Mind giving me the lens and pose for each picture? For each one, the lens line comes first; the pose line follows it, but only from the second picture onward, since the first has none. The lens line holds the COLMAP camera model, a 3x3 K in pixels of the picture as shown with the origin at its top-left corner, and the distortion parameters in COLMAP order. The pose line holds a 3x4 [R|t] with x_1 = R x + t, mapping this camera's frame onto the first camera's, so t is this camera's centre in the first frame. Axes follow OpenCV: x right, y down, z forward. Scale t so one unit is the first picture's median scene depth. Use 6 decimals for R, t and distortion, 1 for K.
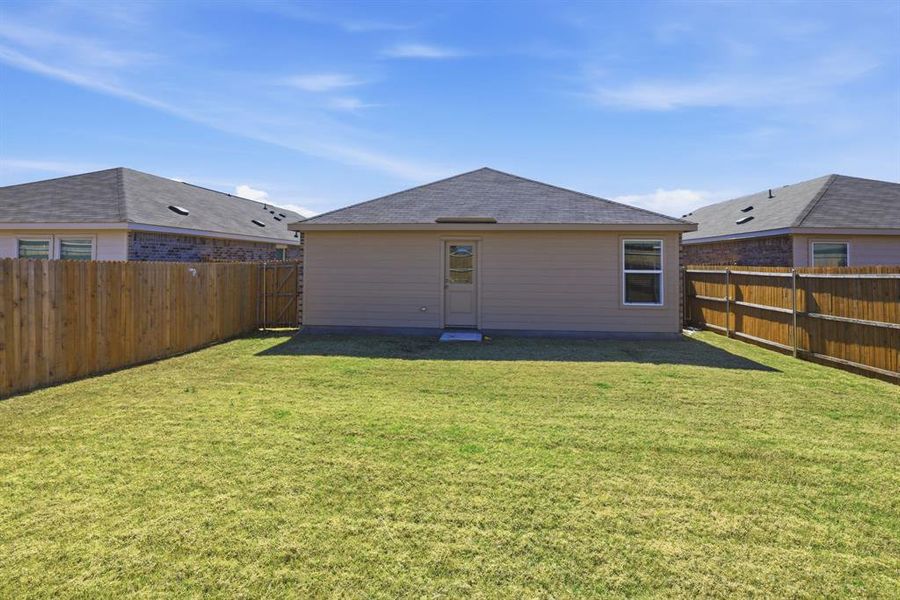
lens RADIAL K [[414.9, 0, 449.9], [0, 414.9, 259.0], [0, 0, 1]] dist [-0.020779, 0.000175]
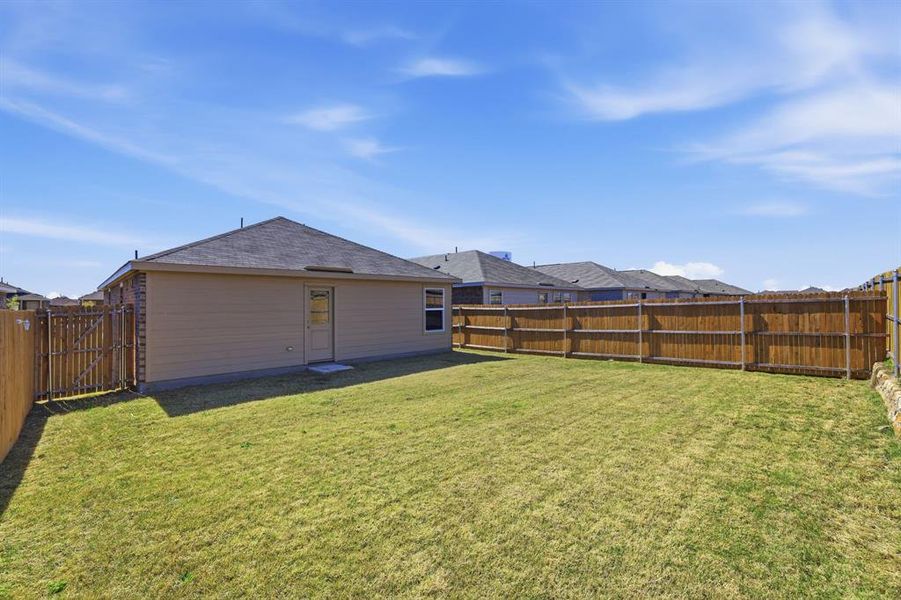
lens RADIAL K [[392.9, 0, 449.5], [0, 392.9, 289.7], [0, 0, 1]] dist [-0.035446, 0.010643]
pose [[0.647535, 0.012711, 0.761929, -0.593270], [0.006155, 0.999741, -0.021910, -0.008917], [-0.762011, 0.018877, 0.647289, 0.025465]]
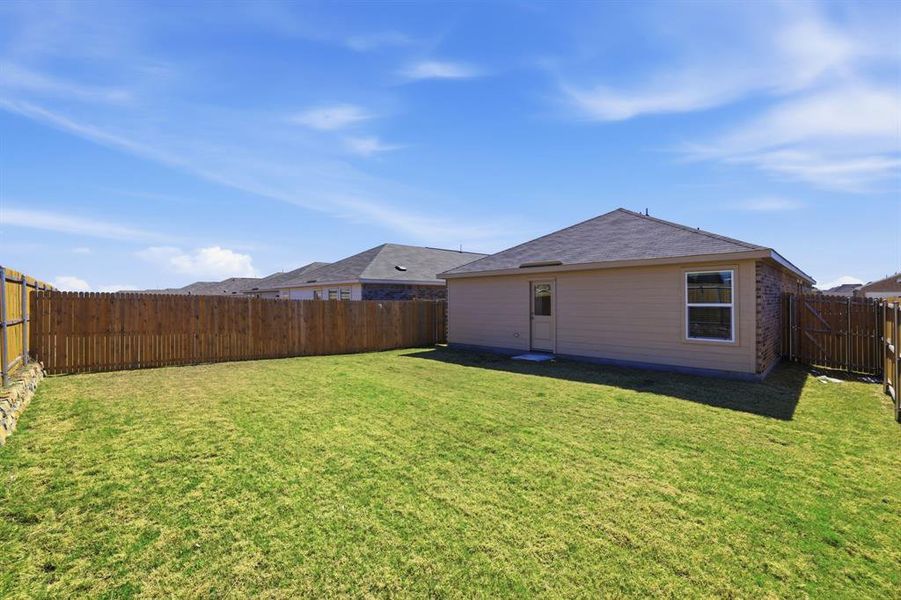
lens RADIAL K [[392.9, 0, 449.5], [0, 392.9, 289.7], [0, 0, 1]] dist [-0.035446, 0.010643]
pose [[0.758894, -0.028790, -0.650578, 0.594244], [0.016717, 0.999554, -0.024733, 0.007242], [0.651000, 0.007894, 0.759037, -0.058681]]
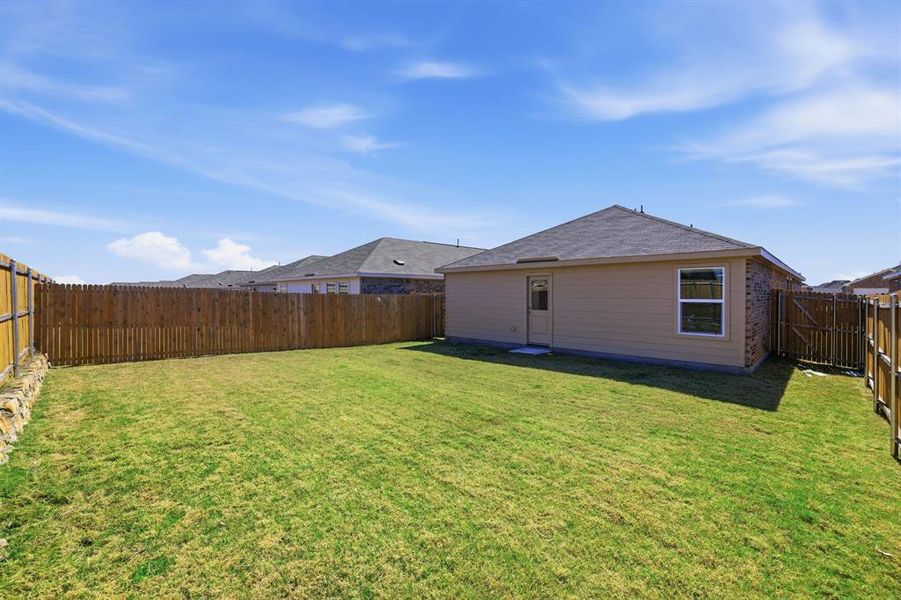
lens RADIAL K [[392.9, 0, 449.5], [0, 392.9, 289.7], [0, 0, 1]] dist [-0.035446, 0.010643]
pose [[0.767388, -0.014237, -0.641024, 0.599021], [0.011220, 0.999899, -0.008775, 0.005595], [0.641084, -0.000458, 0.767470, -0.081468]]
